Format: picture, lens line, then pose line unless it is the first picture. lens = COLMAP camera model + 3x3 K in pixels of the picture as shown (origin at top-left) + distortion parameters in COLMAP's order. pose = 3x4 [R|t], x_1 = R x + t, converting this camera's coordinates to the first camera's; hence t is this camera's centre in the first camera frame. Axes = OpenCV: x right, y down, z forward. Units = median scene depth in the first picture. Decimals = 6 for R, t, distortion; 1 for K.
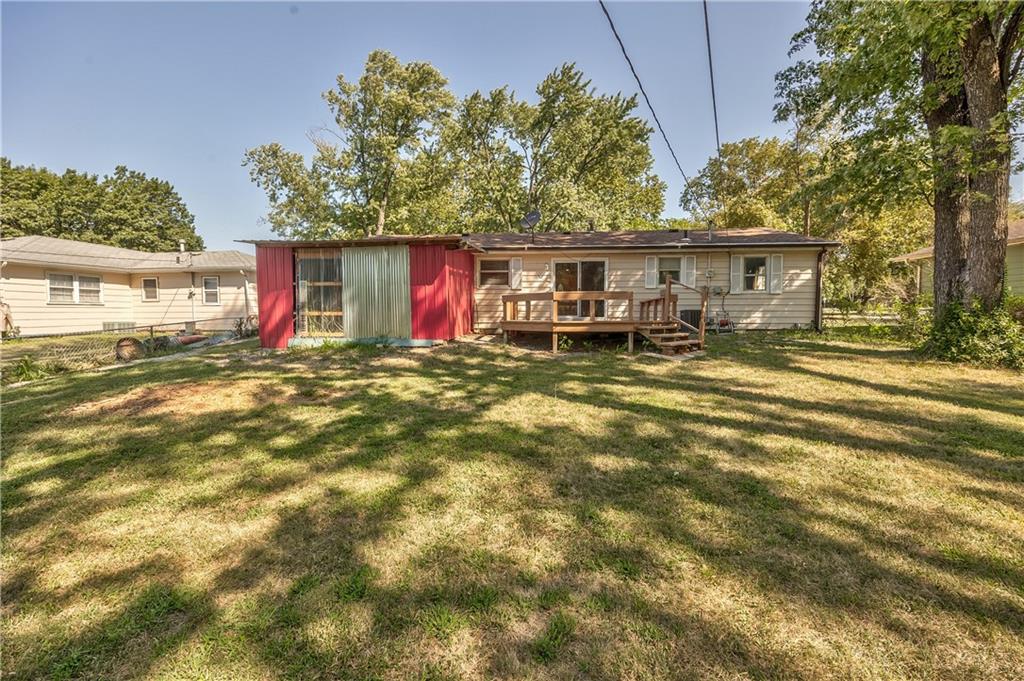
lens RADIAL K [[398.8, 0, 512.0], [0, 398.8, 340.5], [0, 0, 1]] dist [-0.000658, -0.000275]
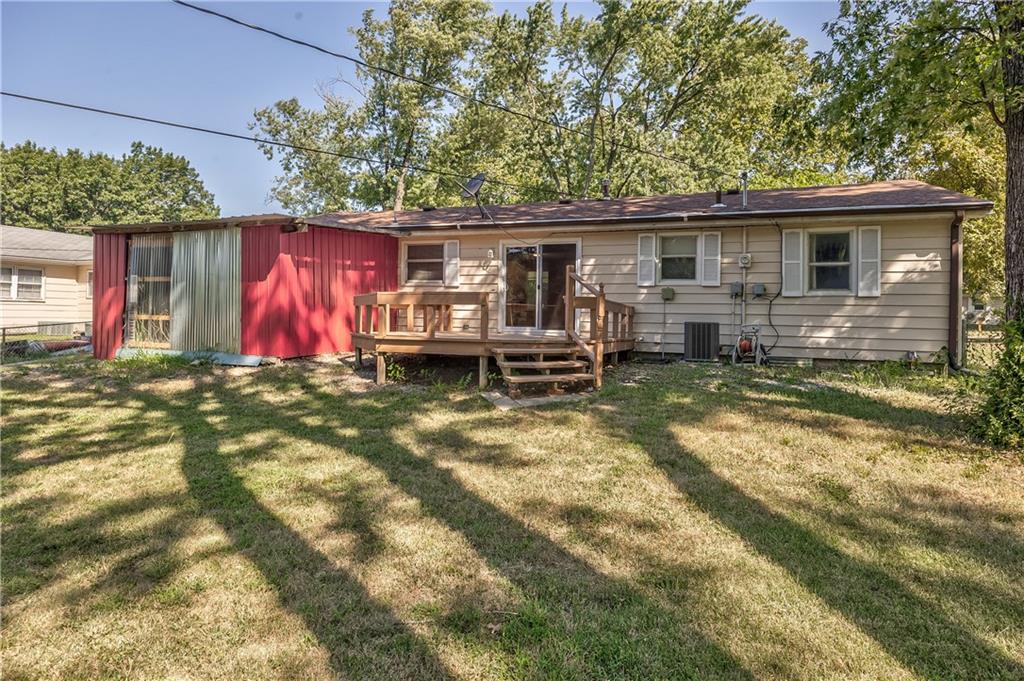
lens RADIAL K [[582.4, 0, 508.3], [0, 582.4, 304.7], [0, 0, 1]] dist [0.000967, 0.000000]
pose [[0.963072, 0.012858, -0.268938, 0.377362], [-0.037385, 0.995569, -0.086278, -0.016068], [0.266637, 0.093146, 0.959285, 0.080751]]
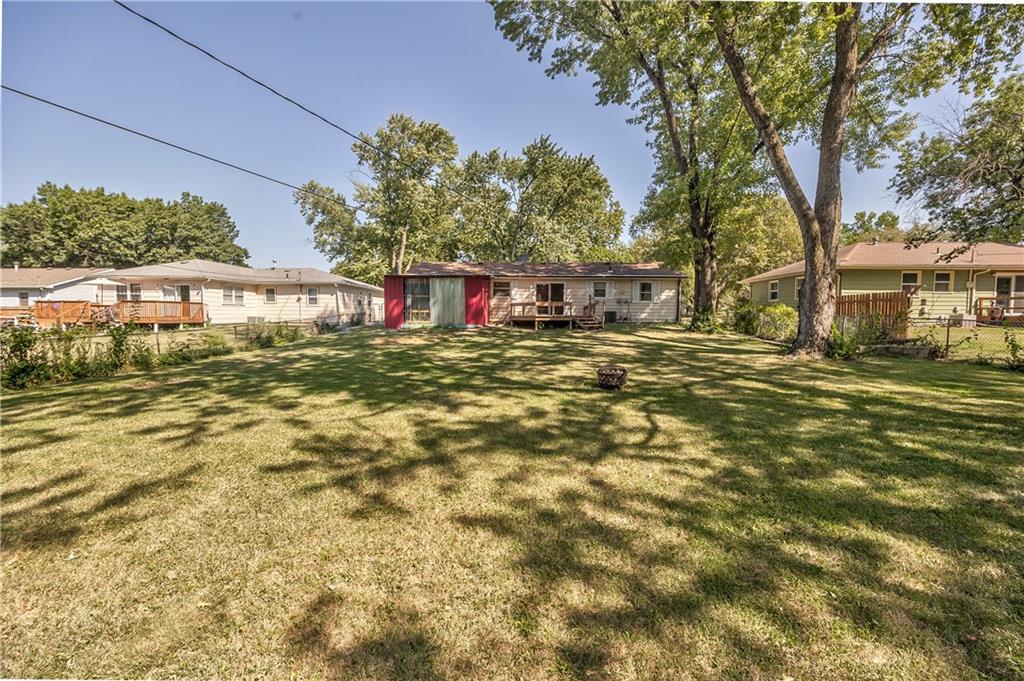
lens RADIAL K [[406.8, 0, 507.4], [0, 406.8, 344.1], [0, 0, 1]] dist [-0.002645, -0.000504]
pose [[0.999063, 0.005720, 0.042892, -0.095339], [-0.005749, 0.999983, 0.000552, 0.070211], [-0.042888, -0.000798, 0.999080, -0.795916]]
